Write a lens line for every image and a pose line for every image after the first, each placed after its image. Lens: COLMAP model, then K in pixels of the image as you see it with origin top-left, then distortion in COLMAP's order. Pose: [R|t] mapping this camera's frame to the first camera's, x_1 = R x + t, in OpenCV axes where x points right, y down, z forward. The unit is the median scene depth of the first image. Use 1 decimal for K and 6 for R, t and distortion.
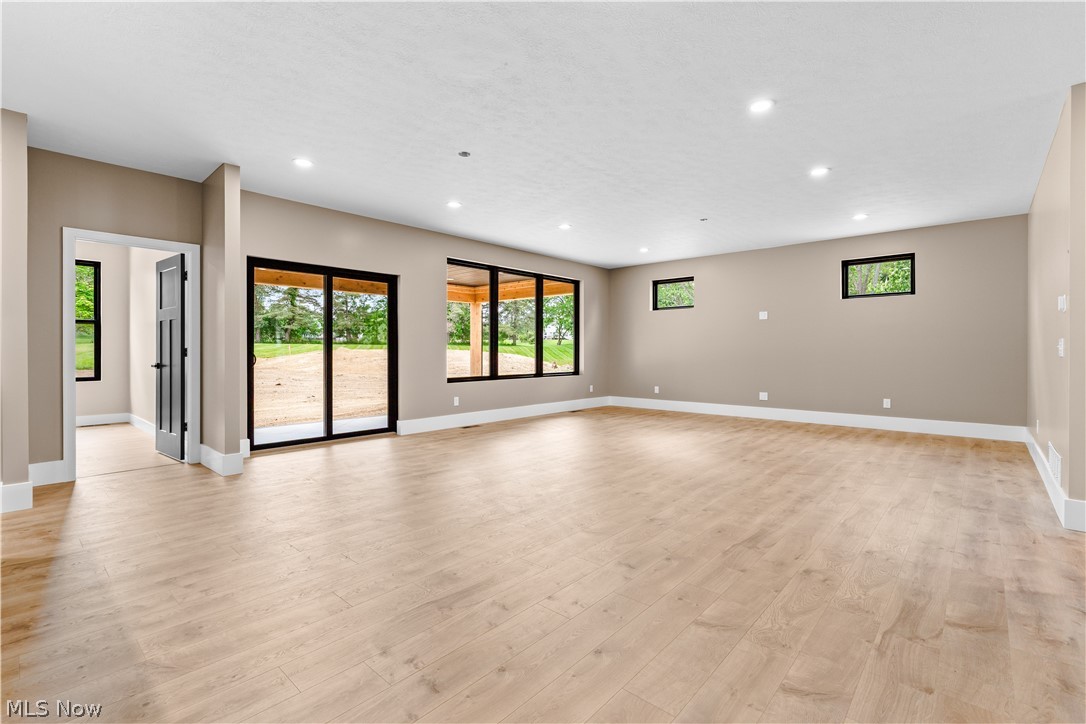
lens RADIAL K [[482.6, 0, 544.7], [0, 482.6, 356.4], [0, 0, 1]] dist [-0.003631, 0.001306]
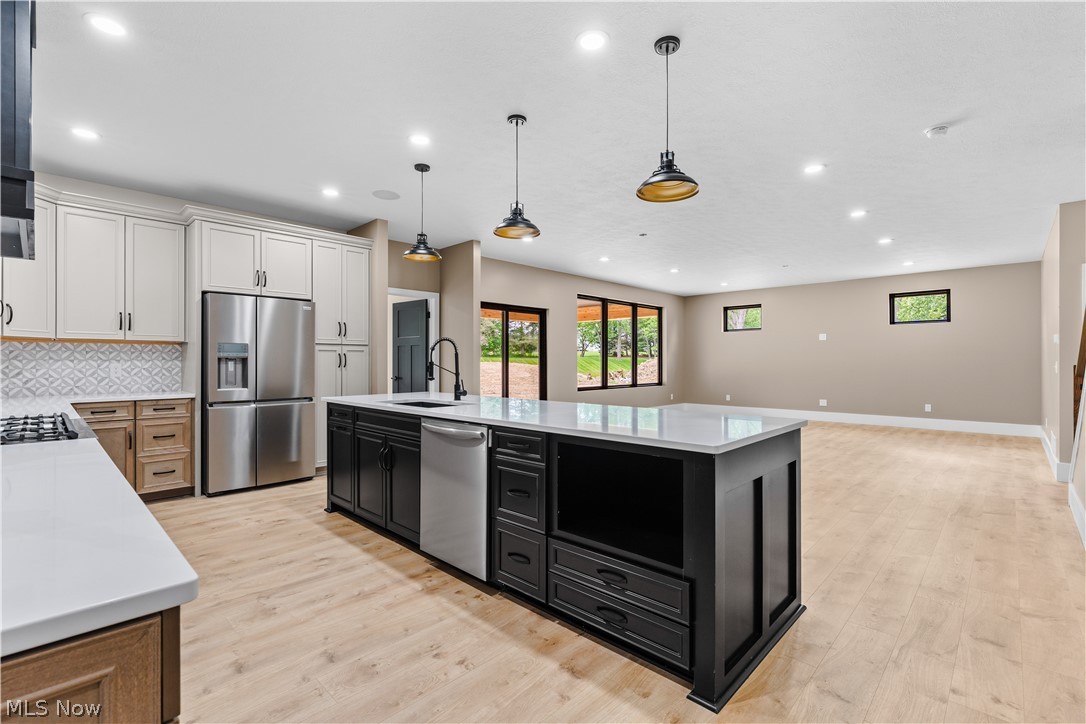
lens RADIAL K [[482.6, 0, 545.0], [0, 482.6, 364.1], [0, 0, 1]] dist [-0.003631, 0.001306]
pose [[0.999590, 0.000128, -0.028636, -0.249635], [-0.000335, 0.999974, -0.007196, -0.007602], [0.028635, 0.007202, 0.999564, -0.283105]]
